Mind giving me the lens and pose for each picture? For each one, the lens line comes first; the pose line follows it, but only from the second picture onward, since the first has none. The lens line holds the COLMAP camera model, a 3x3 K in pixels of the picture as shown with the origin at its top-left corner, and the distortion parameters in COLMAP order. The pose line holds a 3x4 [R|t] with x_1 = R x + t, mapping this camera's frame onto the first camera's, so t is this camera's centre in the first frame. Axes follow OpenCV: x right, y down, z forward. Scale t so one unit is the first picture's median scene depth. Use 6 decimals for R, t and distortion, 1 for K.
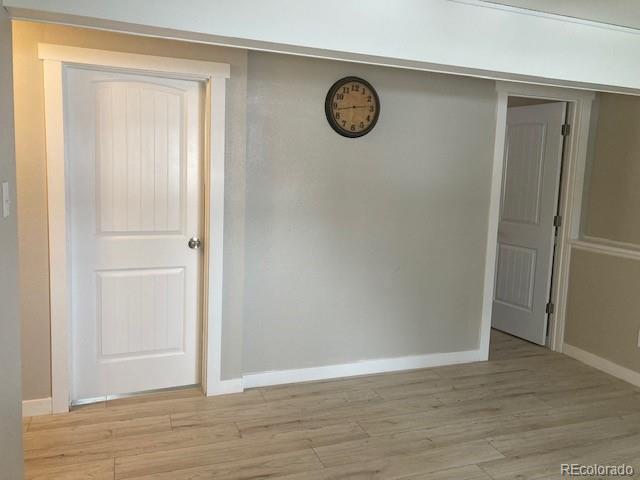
lens RADIAL K [[531.3, 0, 320.0], [0, 531.3, 240.0], [0, 0, 1]] dist [0.012246, 0.015710]
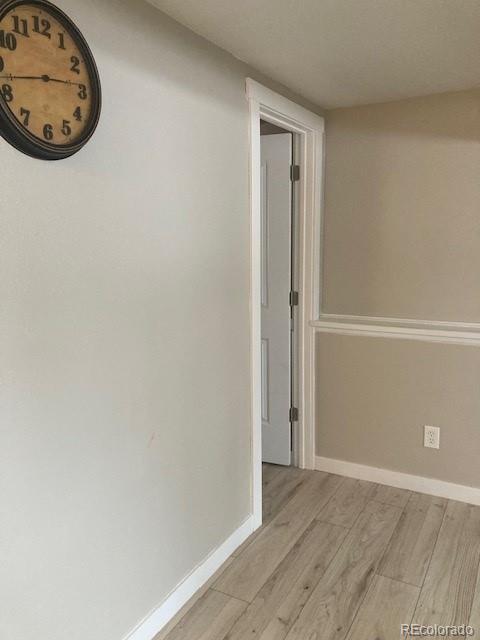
lens RADIAL K [[531.3, 0, 240.1], [0, 531.3, 316.9], [0, 0, 1]] dist [0.012246, 0.015710]
pose [[0.767601, -0.138375, 0.625812, -0.085619], [0.129955, 0.989736, 0.059445, -0.073658], [-0.627614, 0.035697, 0.777706, 0.552543]]
